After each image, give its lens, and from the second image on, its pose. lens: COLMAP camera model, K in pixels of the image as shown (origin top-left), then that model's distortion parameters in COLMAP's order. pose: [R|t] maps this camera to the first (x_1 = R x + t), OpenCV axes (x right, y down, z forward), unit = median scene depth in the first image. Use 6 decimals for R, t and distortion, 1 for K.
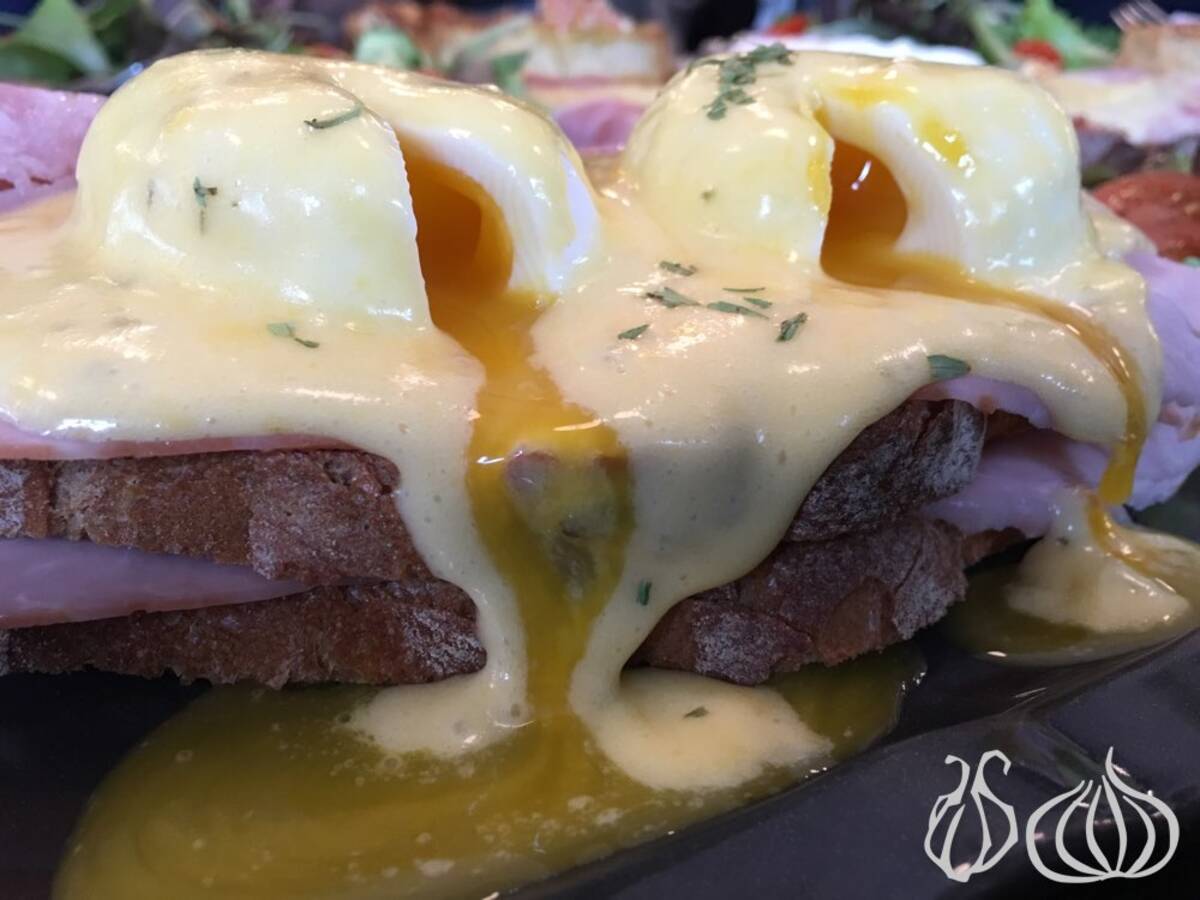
lens RADIAL K [[1120.1, 0, 595.2], [0, 1120.1, 433.0], [0, 0, 1]] dist [0.002145, 0.000000]
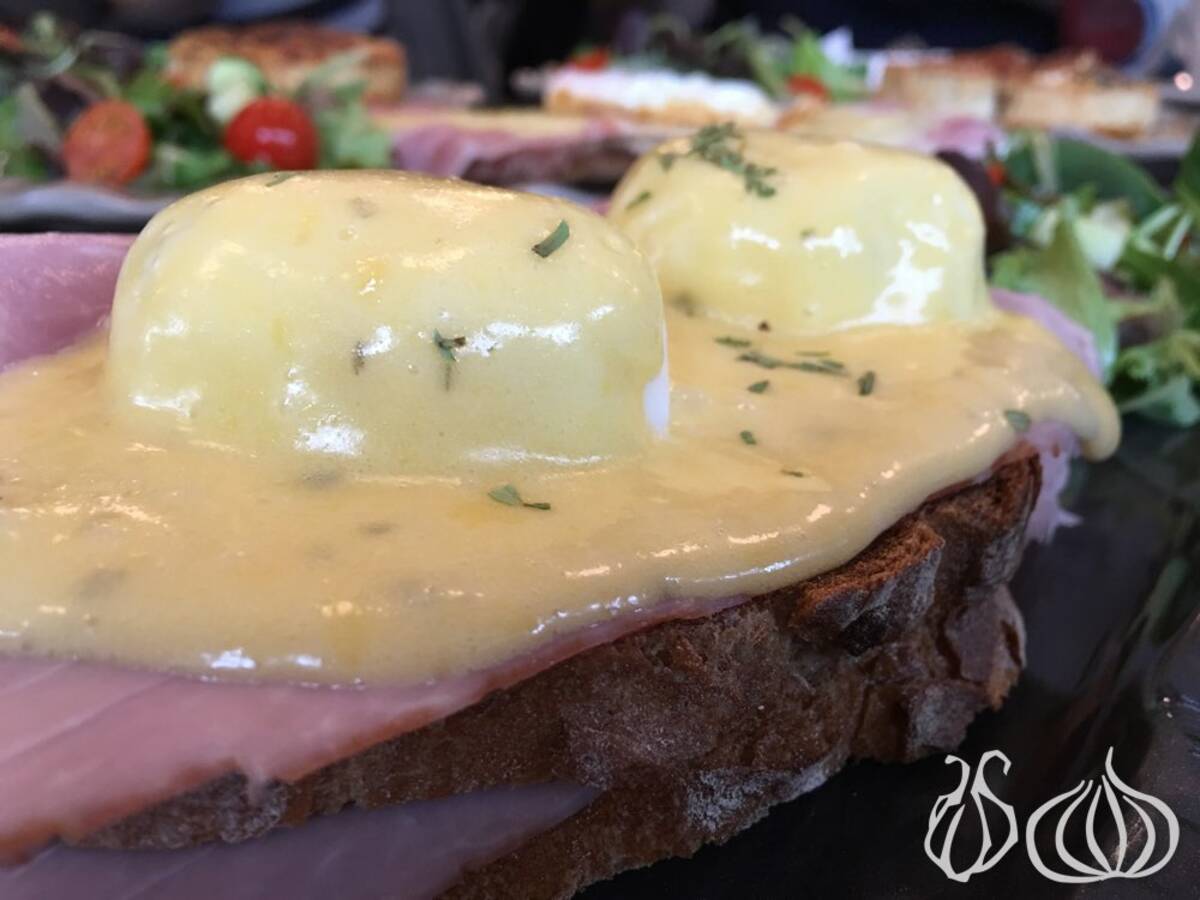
lens RADIAL K [[1120.1, 0, 588.4], [0, 1120.1, 448.9], [0, 0, 1]] dist [0.002145, 0.000000]
pose [[0.886633, -0.171936, 0.429326, -0.592111], [0.171844, 0.984339, 0.039321, -0.161497], [-0.429363, 0.038913, 0.902293, 0.174944]]
